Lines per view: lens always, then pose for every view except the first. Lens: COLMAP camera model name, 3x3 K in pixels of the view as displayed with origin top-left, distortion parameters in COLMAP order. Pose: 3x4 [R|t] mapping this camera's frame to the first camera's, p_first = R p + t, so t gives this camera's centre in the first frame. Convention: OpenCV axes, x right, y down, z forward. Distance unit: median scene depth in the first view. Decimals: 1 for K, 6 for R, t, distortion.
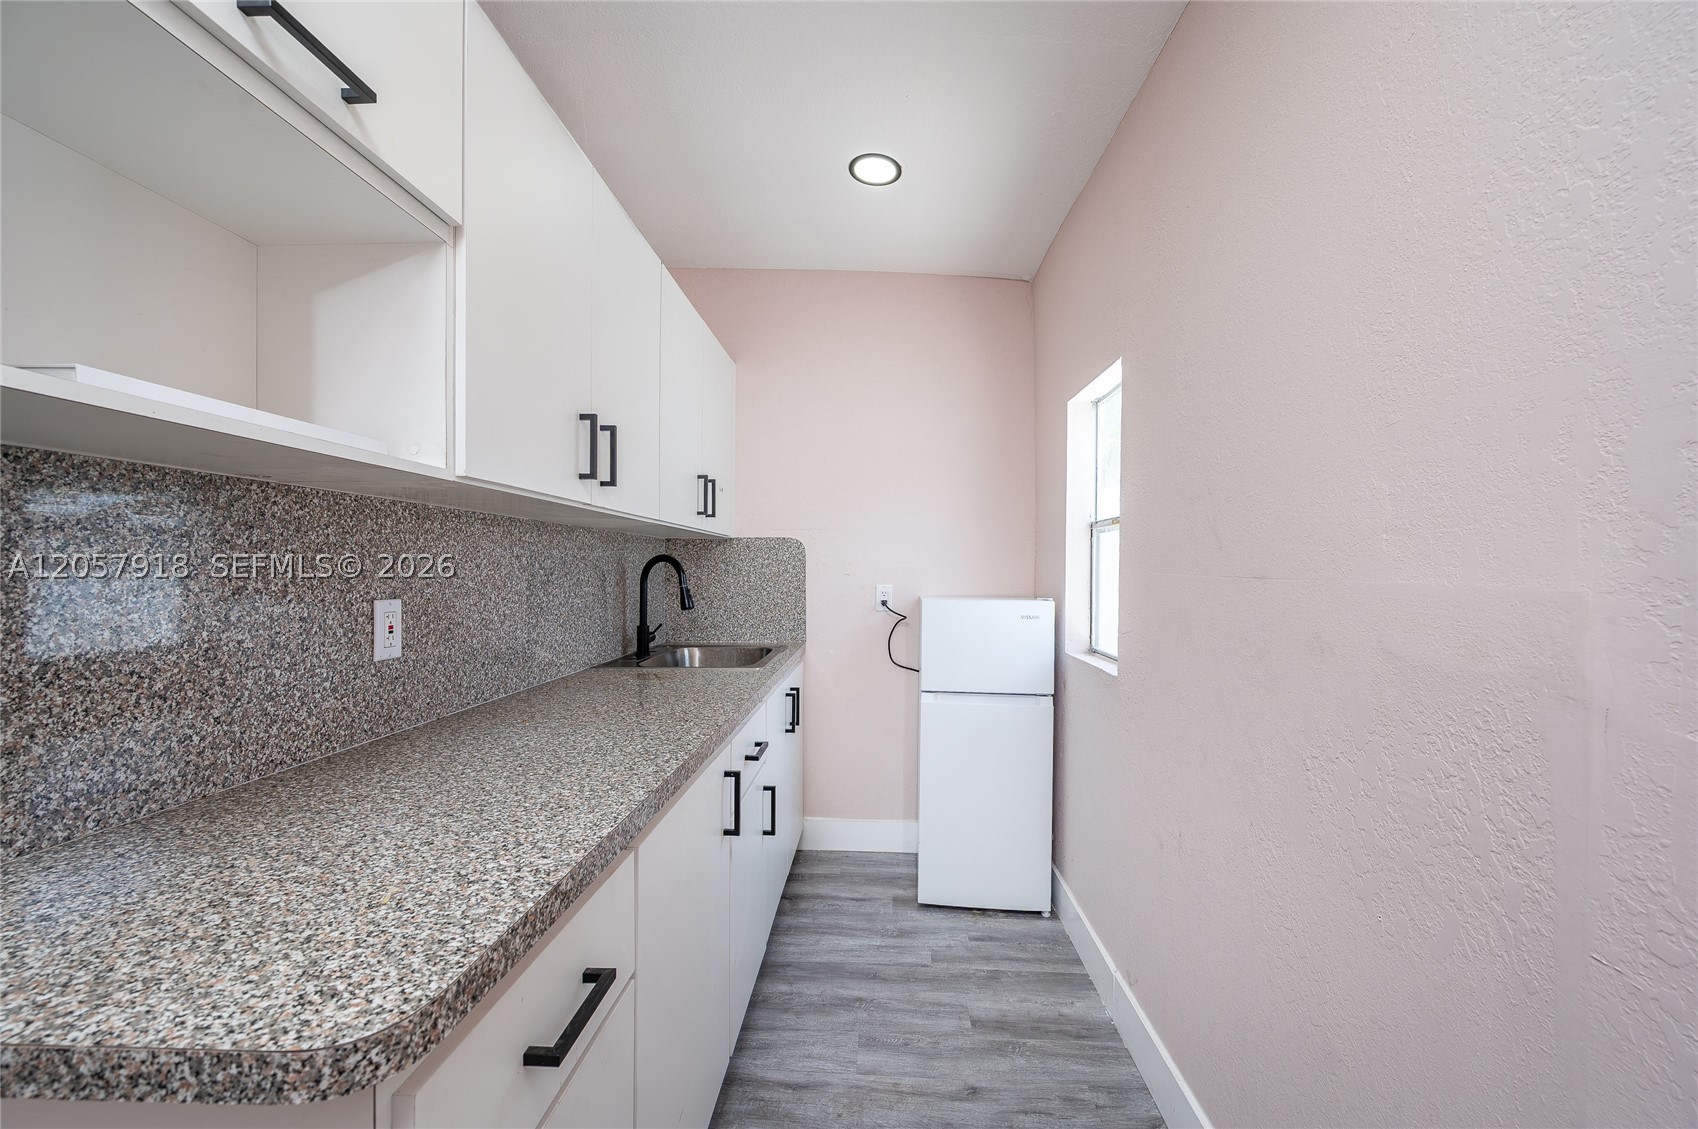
lens RADIAL K [[666.5, 0, 839.0], [0, 666.5, 560.8], [0, 0, 1]] dist [0.008435, 0.000114]
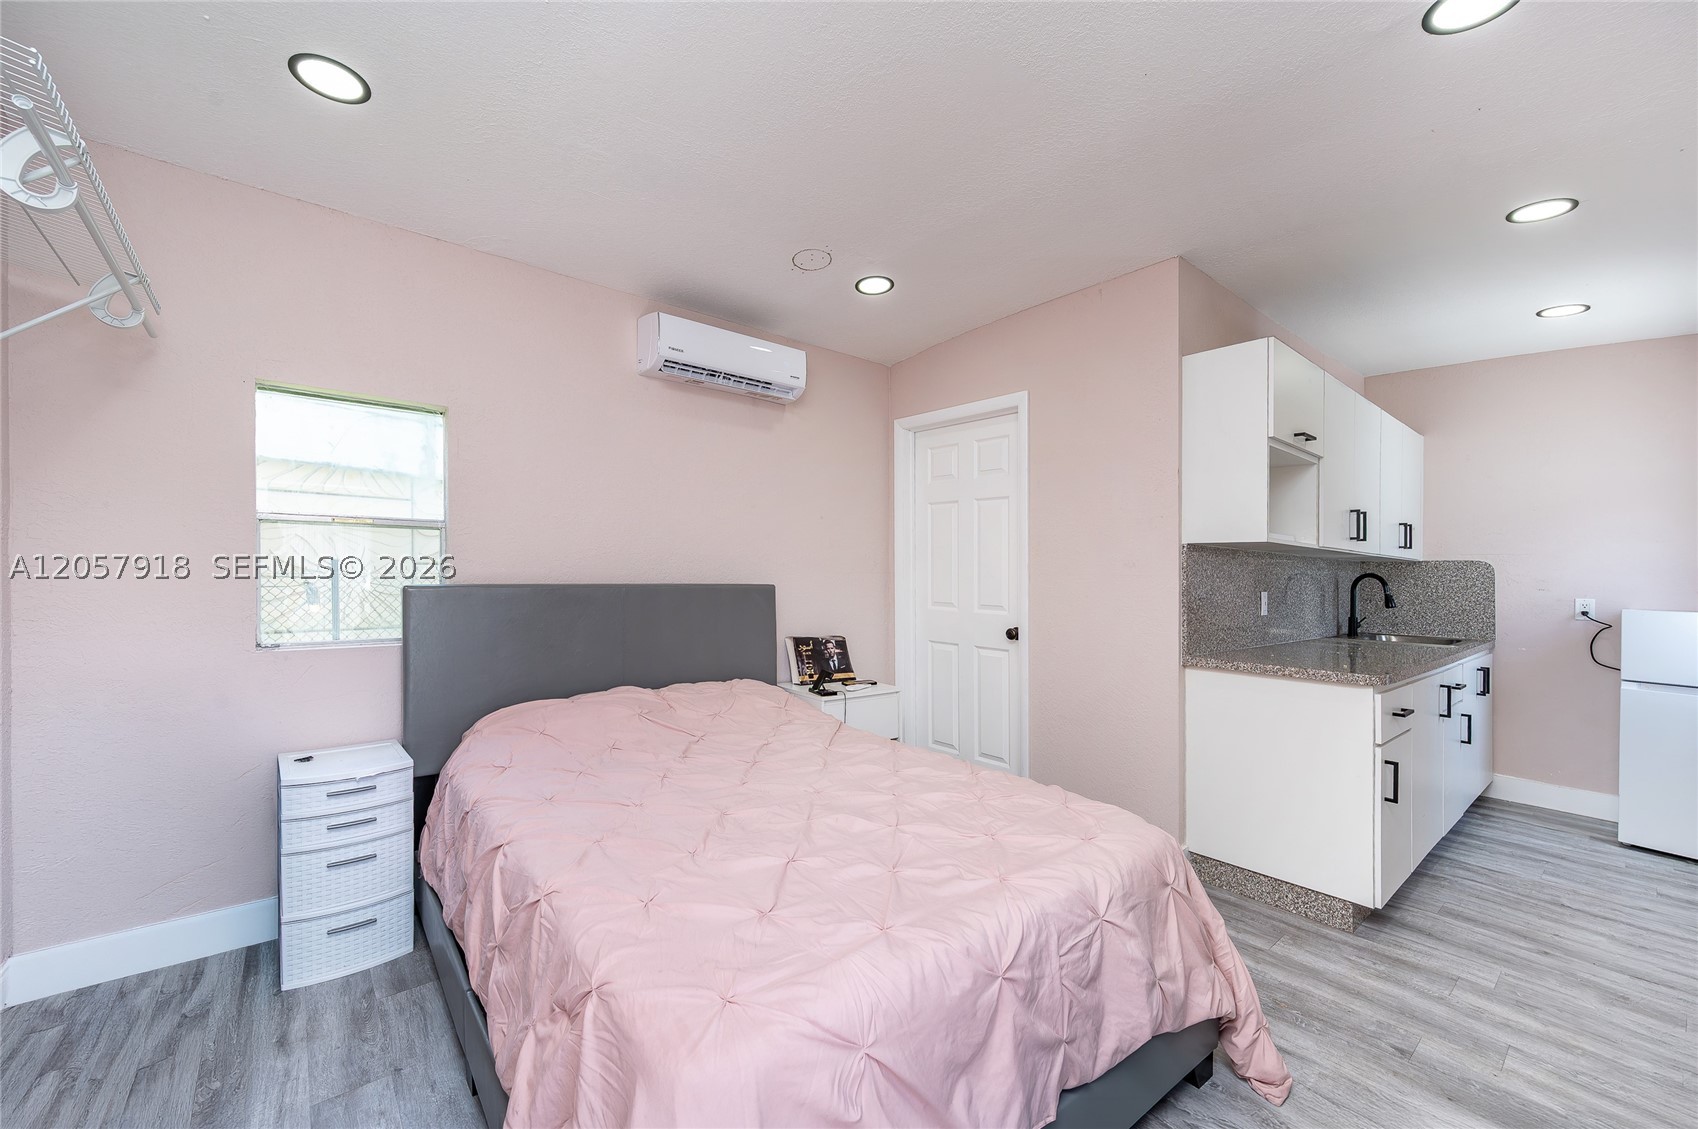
lens RADIAL K [[666.5, 0, 839.0], [0, 666.5, 560.8], [0, 0, 1]] dist [0.008435, 0.000114]
pose [[0.683660, 0.000407, -0.729800, 0.039425], [-0.009945, 0.999912, -0.008758, -0.011895], [0.729733, 0.013245, 0.683604, -1.038258]]
